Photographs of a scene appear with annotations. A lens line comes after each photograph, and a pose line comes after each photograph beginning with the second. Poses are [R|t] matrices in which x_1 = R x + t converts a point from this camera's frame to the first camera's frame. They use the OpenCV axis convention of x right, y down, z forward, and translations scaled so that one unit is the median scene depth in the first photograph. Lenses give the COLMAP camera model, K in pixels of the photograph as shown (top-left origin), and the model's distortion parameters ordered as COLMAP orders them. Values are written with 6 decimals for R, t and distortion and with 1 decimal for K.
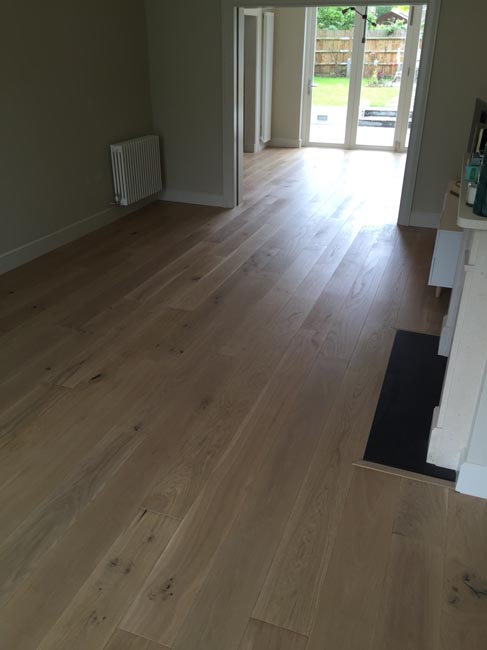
lens RADIAL K [[549.5, 0, 241.3], [0, 549.5, 327.2], [0, 0, 1]] dist [0.065131, -0.110163]
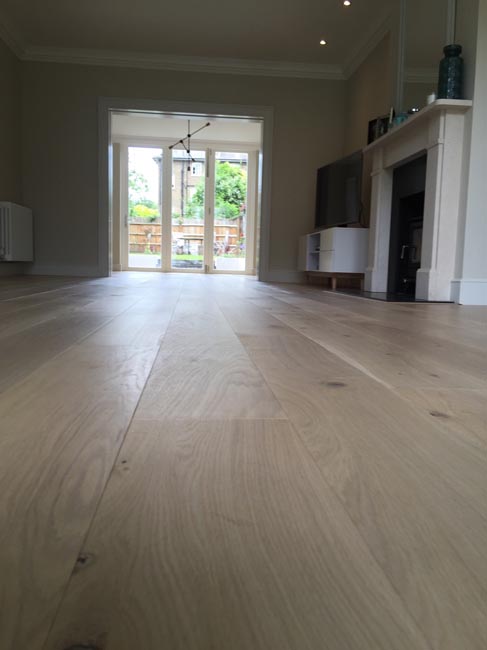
lens RADIAL K [[549.5, 0, 257.3], [0, 549.5, 325.3], [0, 0, 1]] dist [0.065131, -0.110163]
pose [[0.888531, -0.027941, 0.457965, -0.443166], [0.185652, 0.934676, -0.303172, 0.431962], [-0.419578, 0.354400, 0.835676, 0.055996]]
